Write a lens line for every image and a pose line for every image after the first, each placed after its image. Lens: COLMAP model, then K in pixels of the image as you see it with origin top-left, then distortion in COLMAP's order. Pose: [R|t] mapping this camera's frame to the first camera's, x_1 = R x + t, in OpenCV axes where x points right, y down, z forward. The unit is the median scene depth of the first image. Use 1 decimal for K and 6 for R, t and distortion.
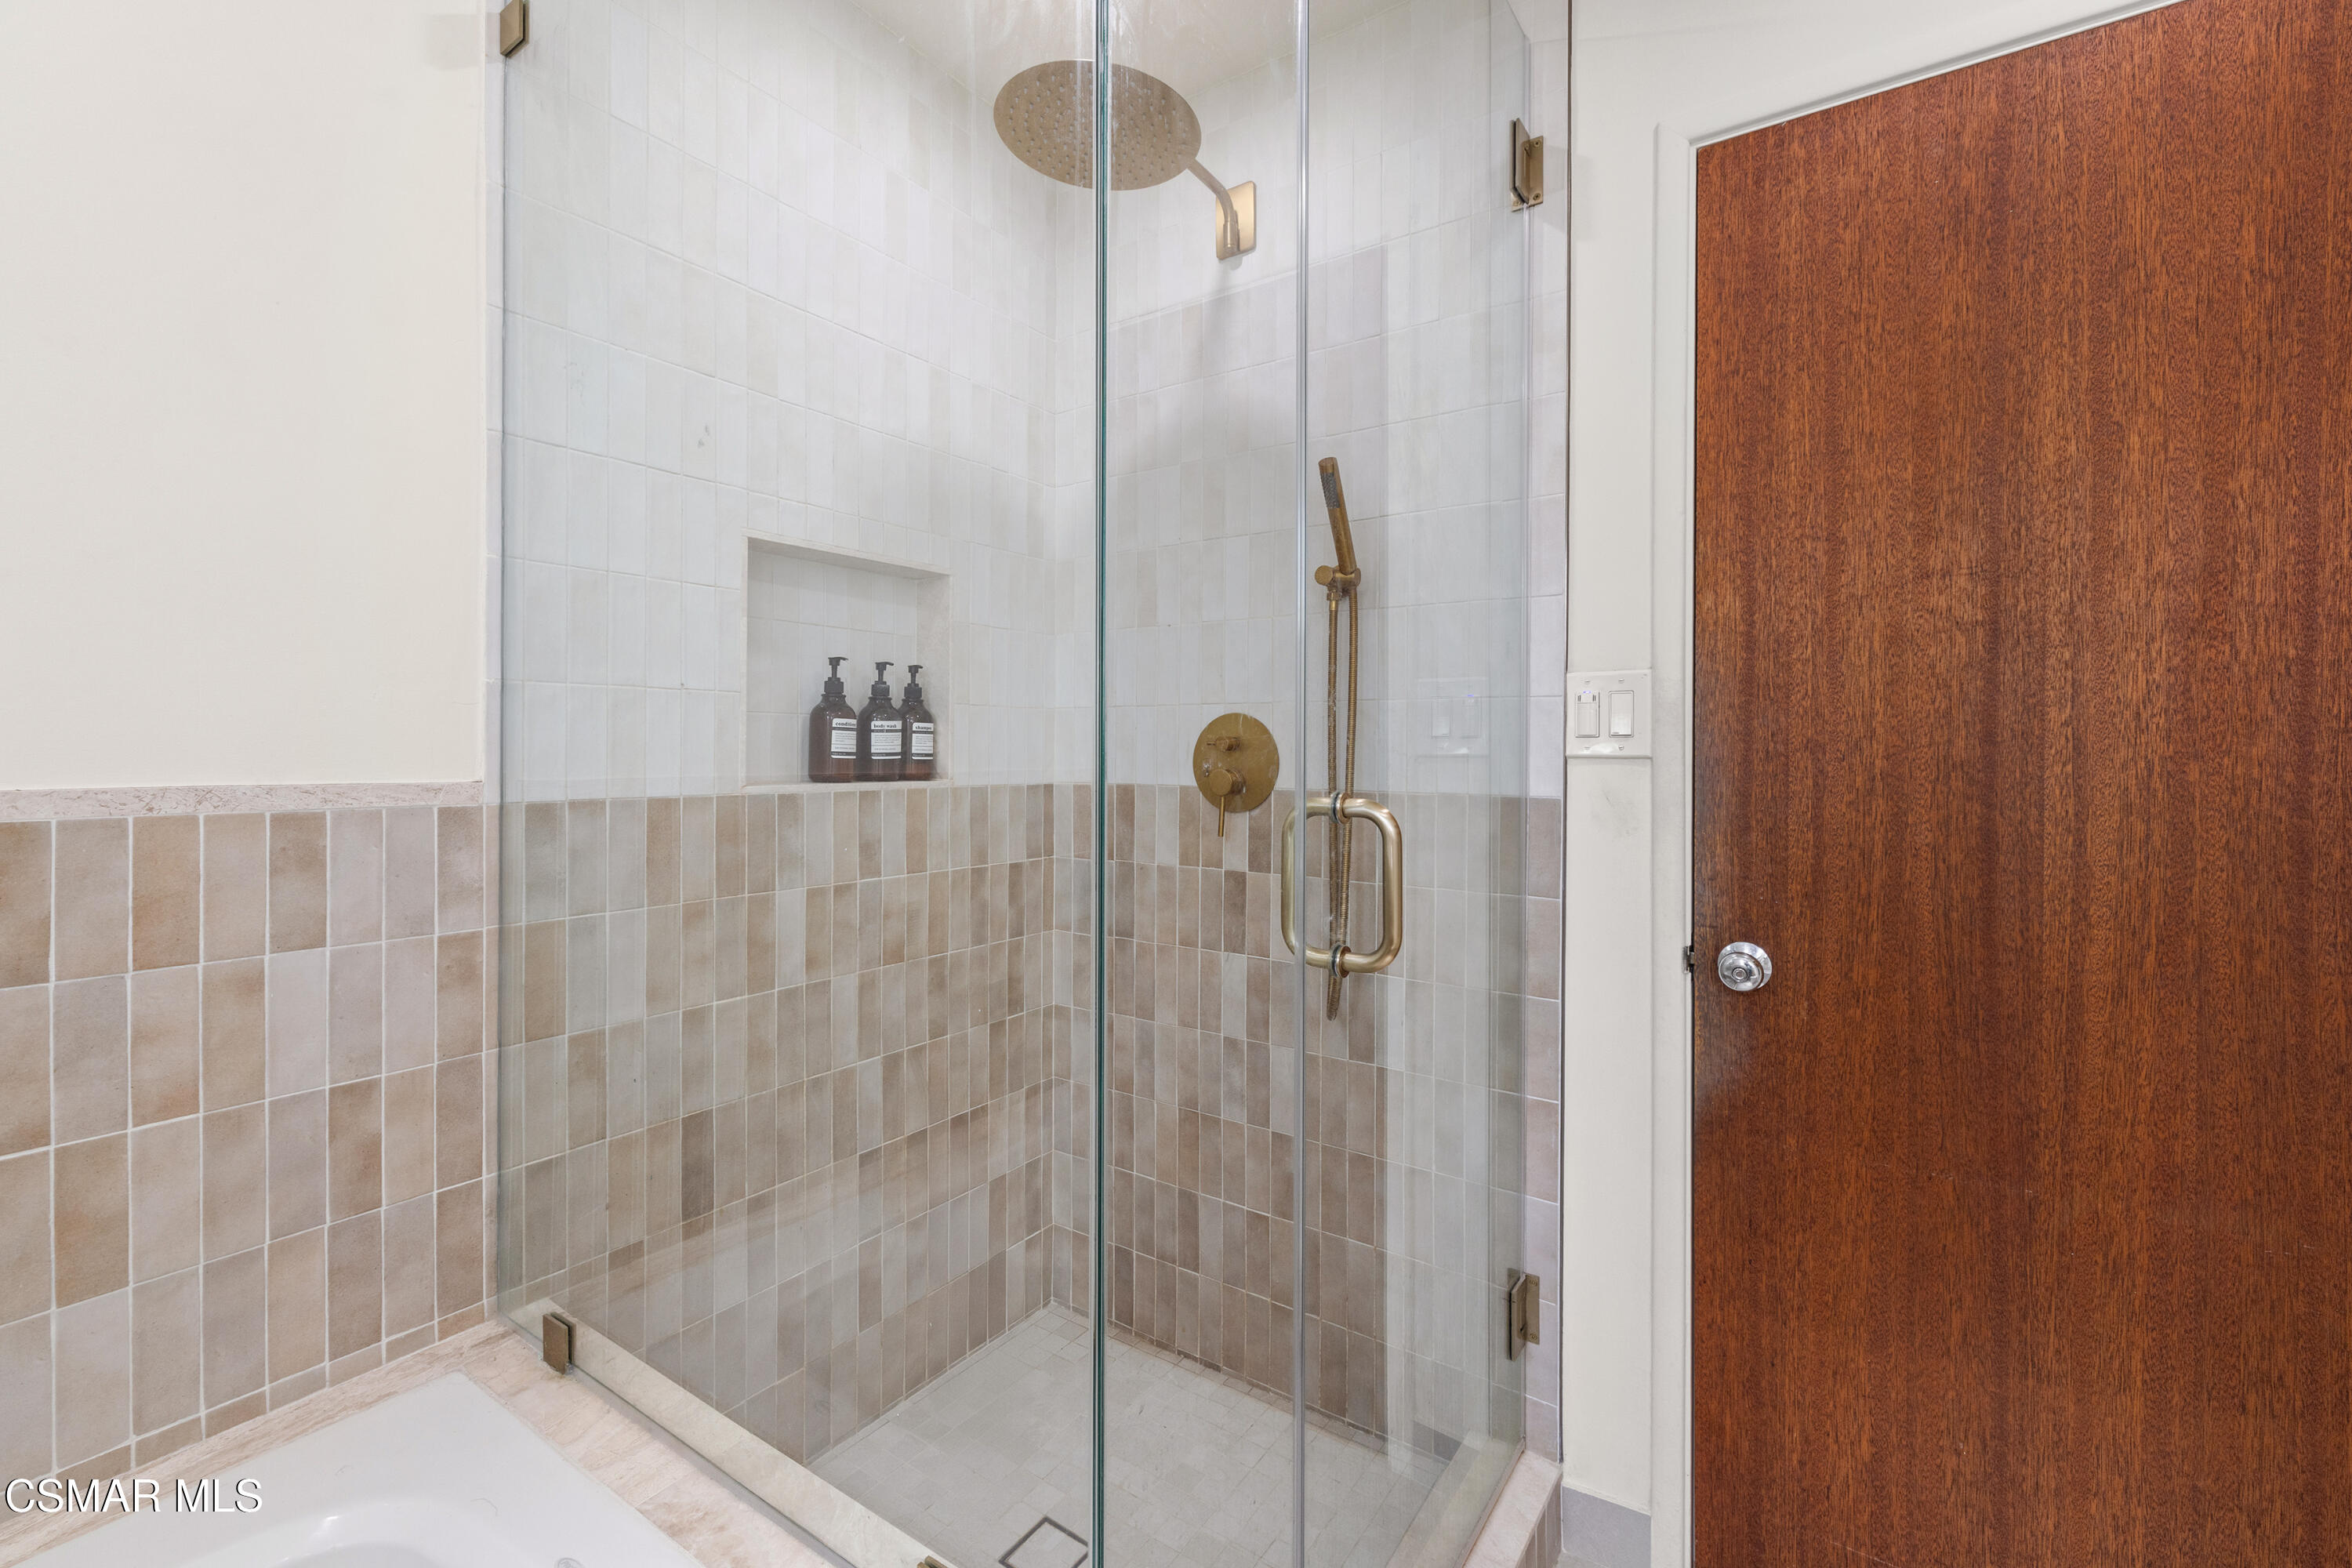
lens RADIAL K [[996.7, 0, 1166.1], [0, 996.7, 756.0], [0, 0, 1]] dist [0.000850, 0.000182]
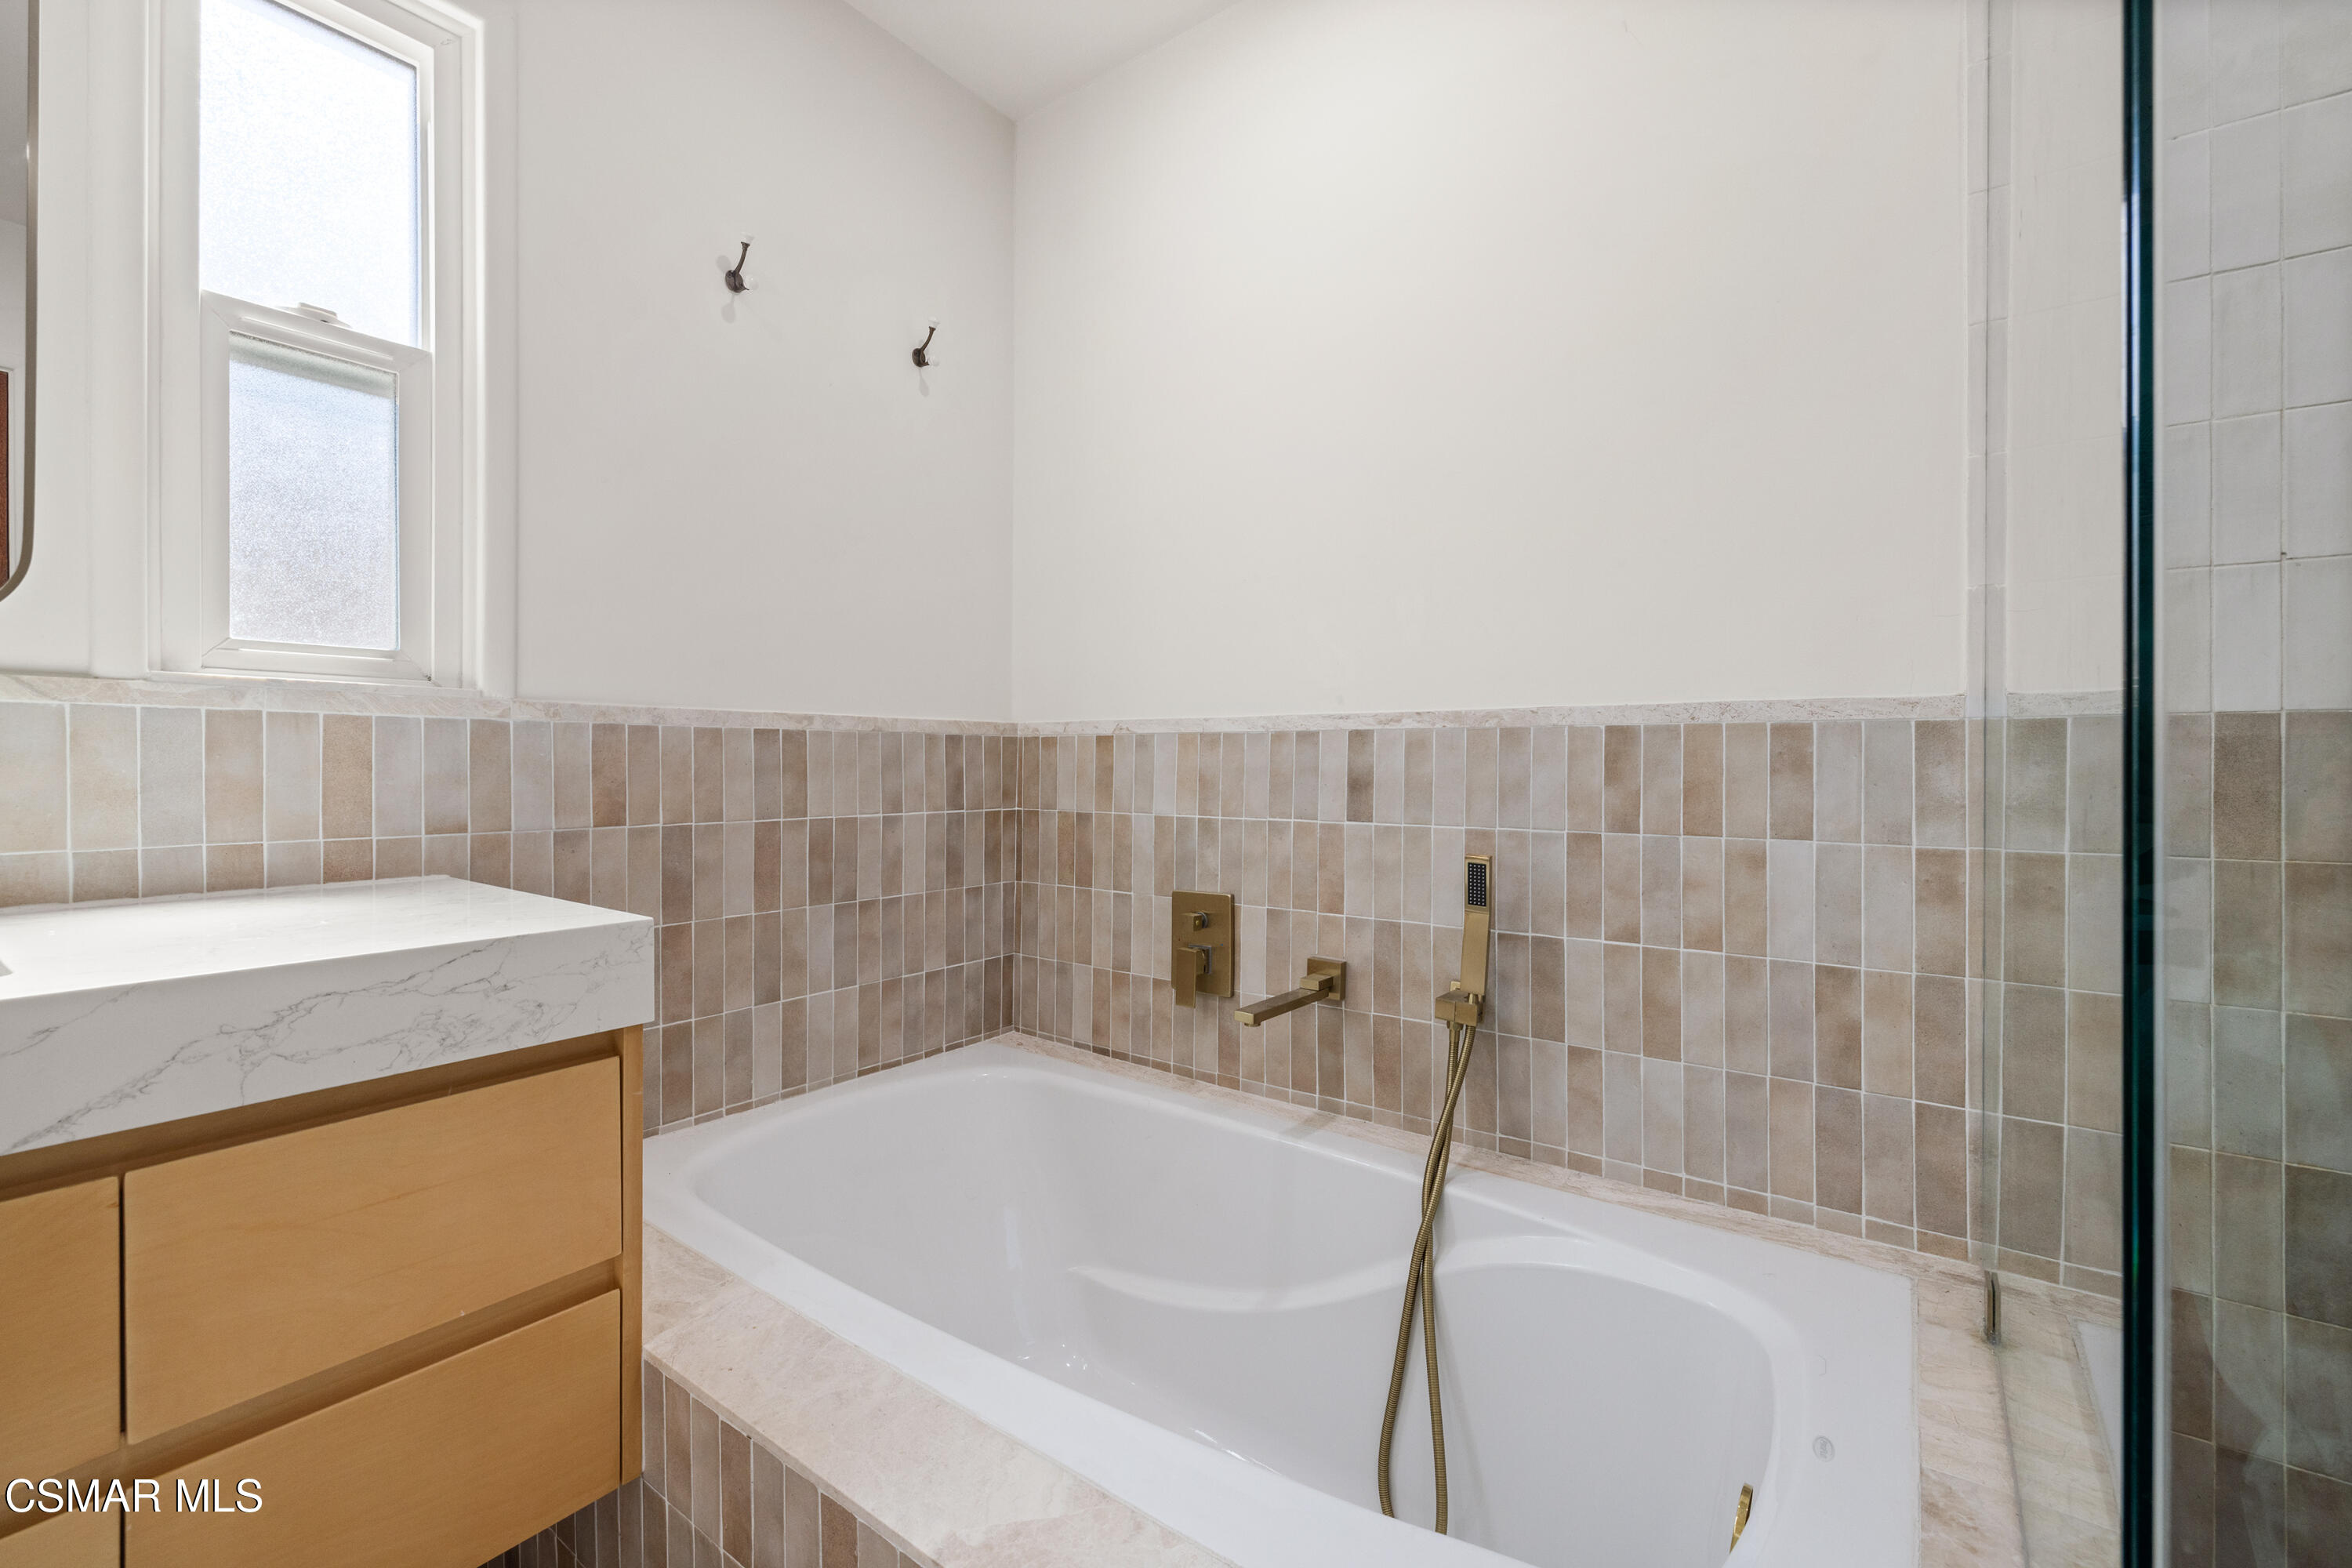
lens RADIAL K [[996.7, 0, 1166.1], [0, 996.7, 756.0], [0, 0, 1]] dist [0.000850, 0.000182]
pose [[-0.031746, -0.002960, -0.999492, 0.326751], [-0.007295, 0.999970, -0.002729, 0.101630], [0.999469, 0.007205, -0.031766, 0.288053]]
